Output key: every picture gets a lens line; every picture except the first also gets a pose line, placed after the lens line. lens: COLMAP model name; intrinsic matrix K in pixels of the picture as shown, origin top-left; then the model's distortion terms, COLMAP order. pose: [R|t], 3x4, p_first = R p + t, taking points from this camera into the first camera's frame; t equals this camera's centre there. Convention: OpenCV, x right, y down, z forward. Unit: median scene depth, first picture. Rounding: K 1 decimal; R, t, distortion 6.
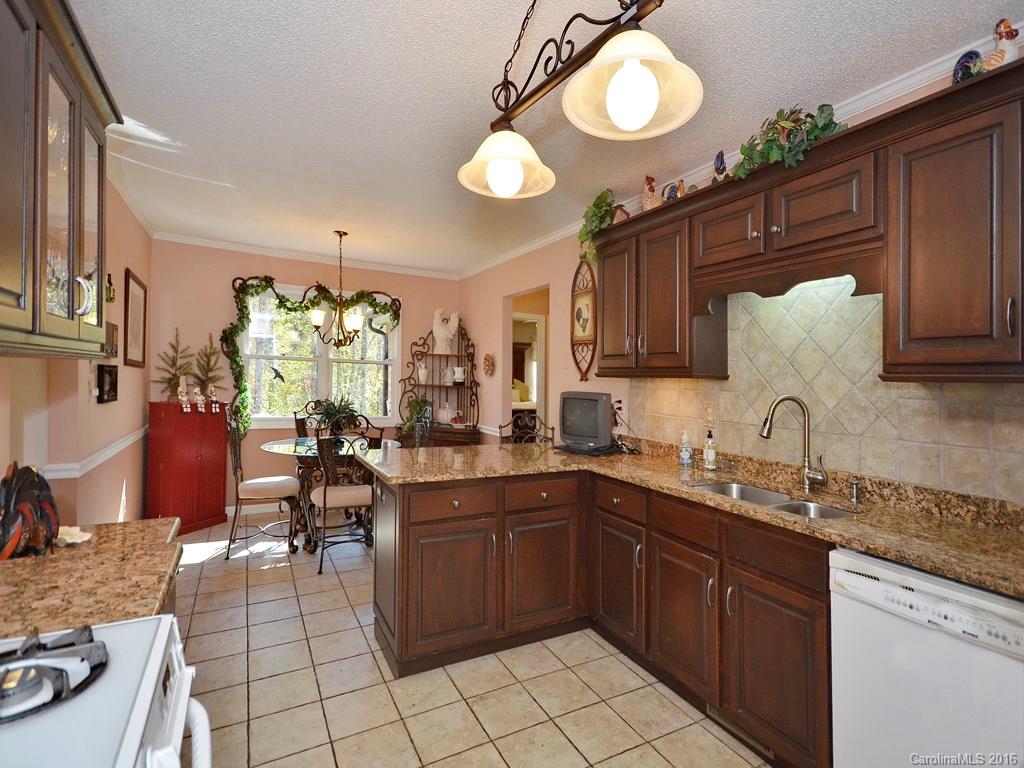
lens RADIAL K [[493.8, 0, 511.5], [0, 493.8, 377.4], [0, 0, 1]] dist [0.013960, 0.000130]
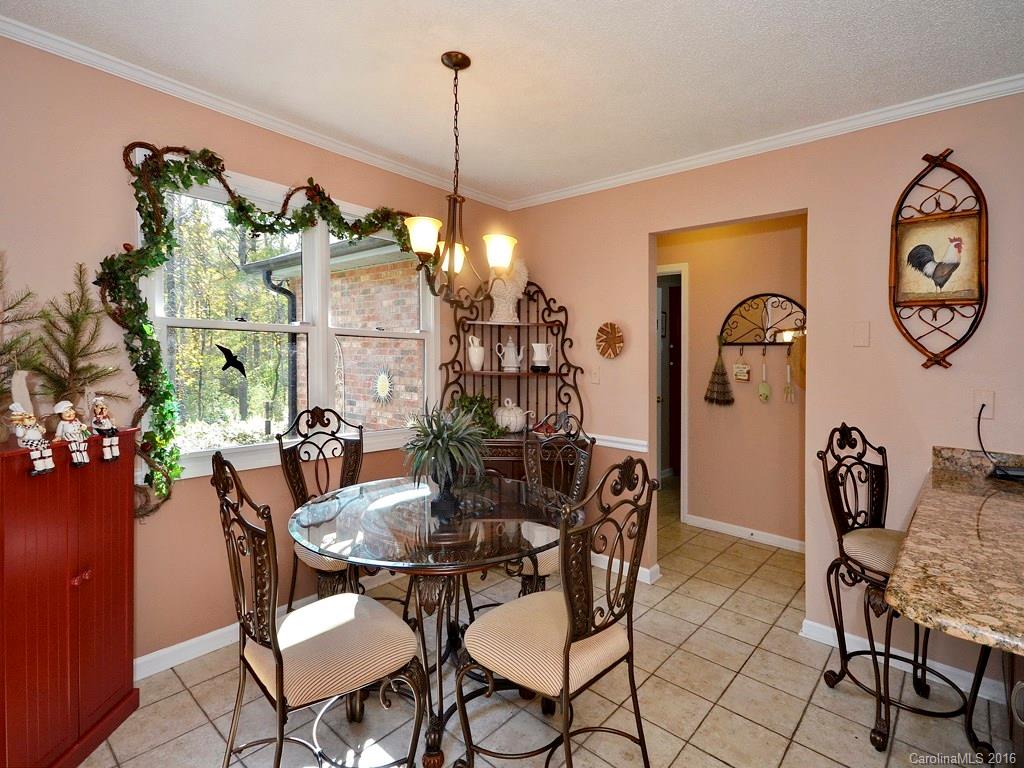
lens RADIAL K [[489.6, 0, 521.1], [0, 489.6, 361.6], [0, 0, 1]] dist [0.010010, 0.000573]
pose [[0.930962, -0.017509, 0.364695, -0.409618], [0.008904, 0.999641, 0.025264, -0.015321], [-0.365007, -0.020273, 0.930784, 0.476879]]
